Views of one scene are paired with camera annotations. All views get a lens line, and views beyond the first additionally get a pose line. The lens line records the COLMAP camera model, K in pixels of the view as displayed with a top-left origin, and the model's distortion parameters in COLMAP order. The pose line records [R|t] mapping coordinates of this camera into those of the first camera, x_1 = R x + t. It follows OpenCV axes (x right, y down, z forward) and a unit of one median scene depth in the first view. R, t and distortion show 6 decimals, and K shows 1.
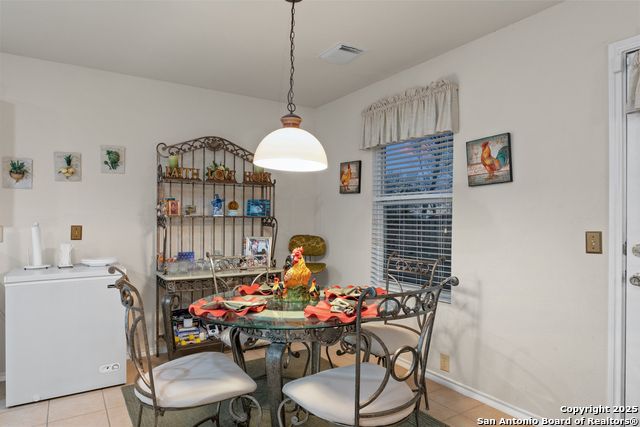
lens RADIAL K [[398.1, 0, 320.0], [0, 398.1, 213.5], [0, 0, 1]] dist [0.001277, -0.000245]
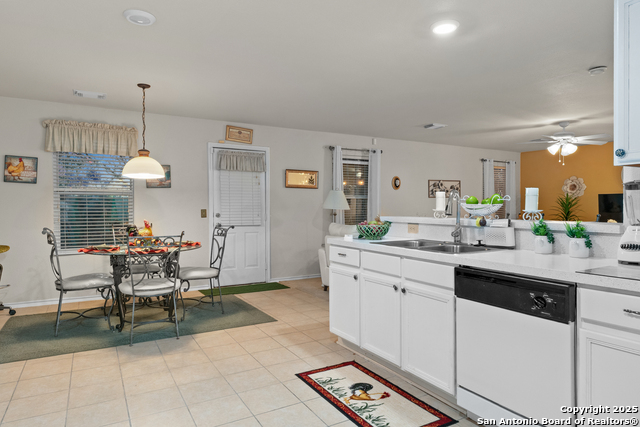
lens RADIAL K [[398.1, 0, 320.0], [0, 398.1, 213.5], [0, 0, 1]] dist [0.001277, -0.000245]
pose [[0.050133, -0.029875, 0.998296, -1.138321], [-0.023601, 0.999238, 0.031088, -0.017139], [-0.998464, -0.025120, 0.049390, 0.039372]]
